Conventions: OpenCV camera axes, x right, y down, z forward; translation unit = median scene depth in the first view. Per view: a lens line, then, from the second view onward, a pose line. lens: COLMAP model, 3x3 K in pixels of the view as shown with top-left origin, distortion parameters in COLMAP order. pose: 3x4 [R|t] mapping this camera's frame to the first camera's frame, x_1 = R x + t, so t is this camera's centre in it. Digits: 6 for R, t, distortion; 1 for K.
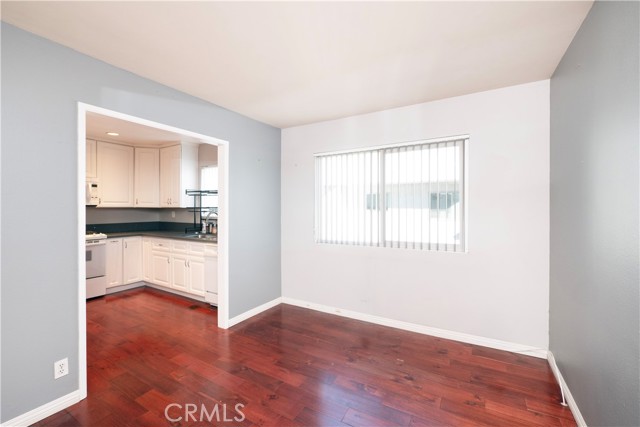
lens RADIAL K [[269.4, 0, 320.7], [0, 269.4, 210.4], [0, 0, 1]] dist [-0.002292, -0.000009]
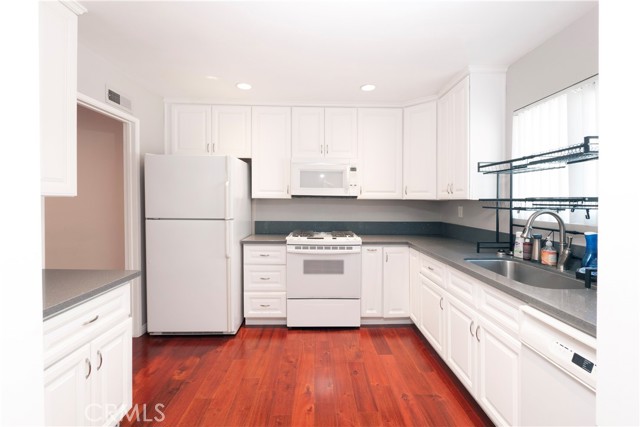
lens RADIAL K [[285.0, 0, 330.2], [0, 285.0, 200.9], [0, 0, 1]] dist [-0.020718, -0.000011]
pose [[0.551763, 0.001153, -0.834000, -0.224077], [-0.013087, 0.999888, -0.007275, -0.000324], [0.833899, 0.014929, 0.551716, 0.499746]]
